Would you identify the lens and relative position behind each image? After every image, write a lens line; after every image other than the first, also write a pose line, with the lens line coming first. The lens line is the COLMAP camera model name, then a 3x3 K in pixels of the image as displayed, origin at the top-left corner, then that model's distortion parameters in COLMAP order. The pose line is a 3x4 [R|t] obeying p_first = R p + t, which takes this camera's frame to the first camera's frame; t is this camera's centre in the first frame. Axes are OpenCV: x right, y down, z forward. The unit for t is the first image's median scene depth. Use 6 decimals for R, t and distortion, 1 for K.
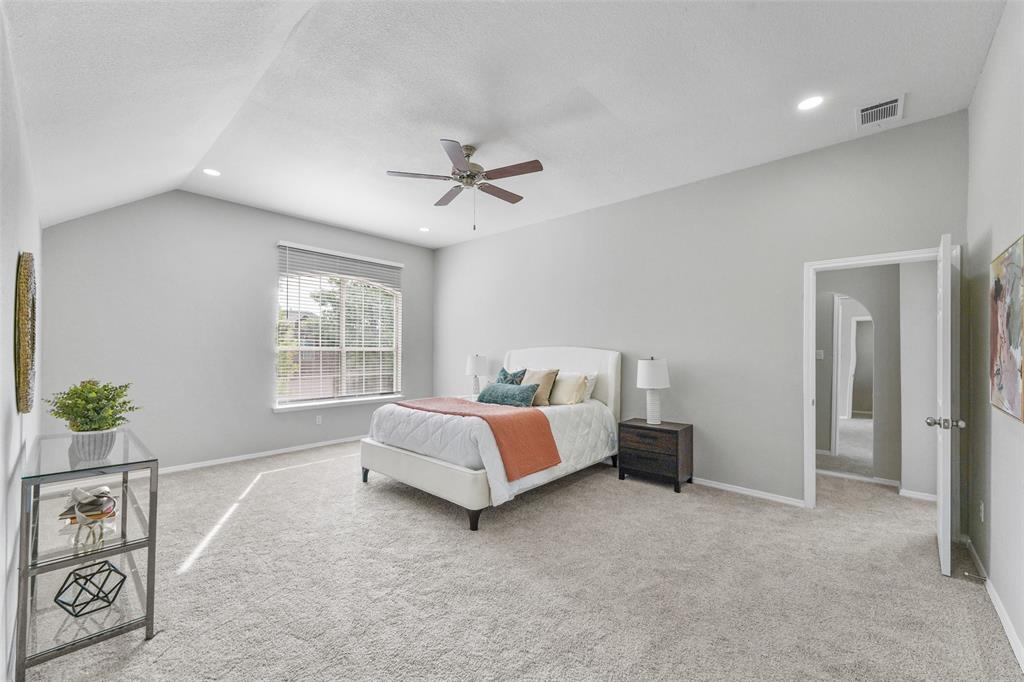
lens RADIAL K [[403.4, 0, 502.2], [0, 403.4, 345.1], [0, 0, 1]] dist [0.000881, 0.000026]
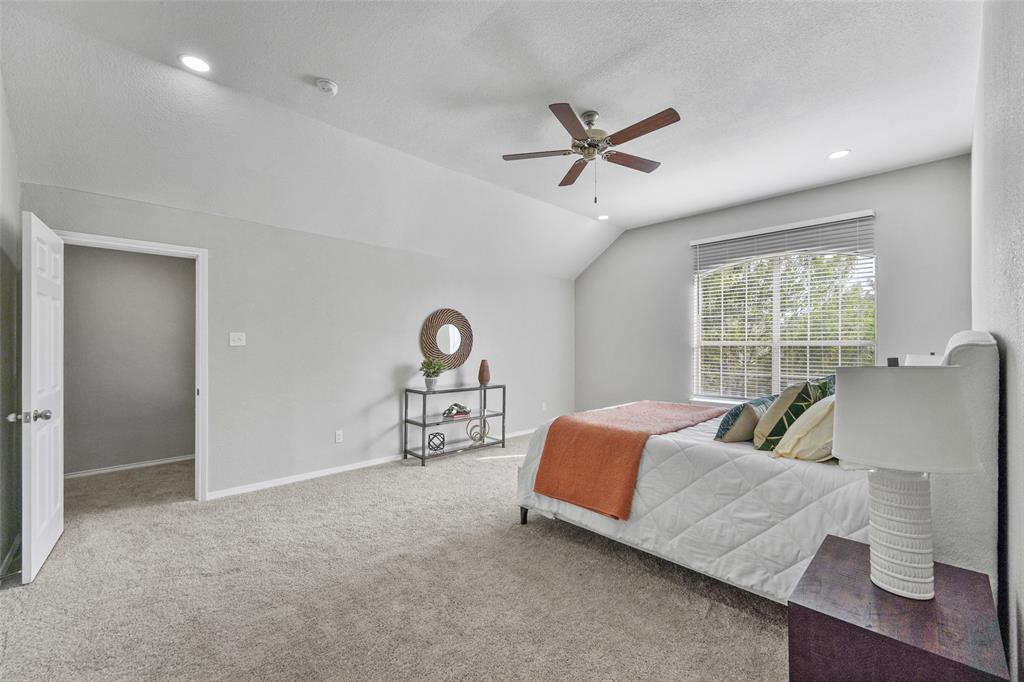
lens RADIAL K [[403.4, 0, 502.2], [0, 403.4, 345.1], [0, 0, 1]] dist [0.000881, 0.000026]
pose [[-0.054989, -0.005780, -0.998470, 0.745726], [0.016734, 0.999837, -0.006710, 0.014813], [0.998347, -0.017078, -0.054883, 0.795493]]
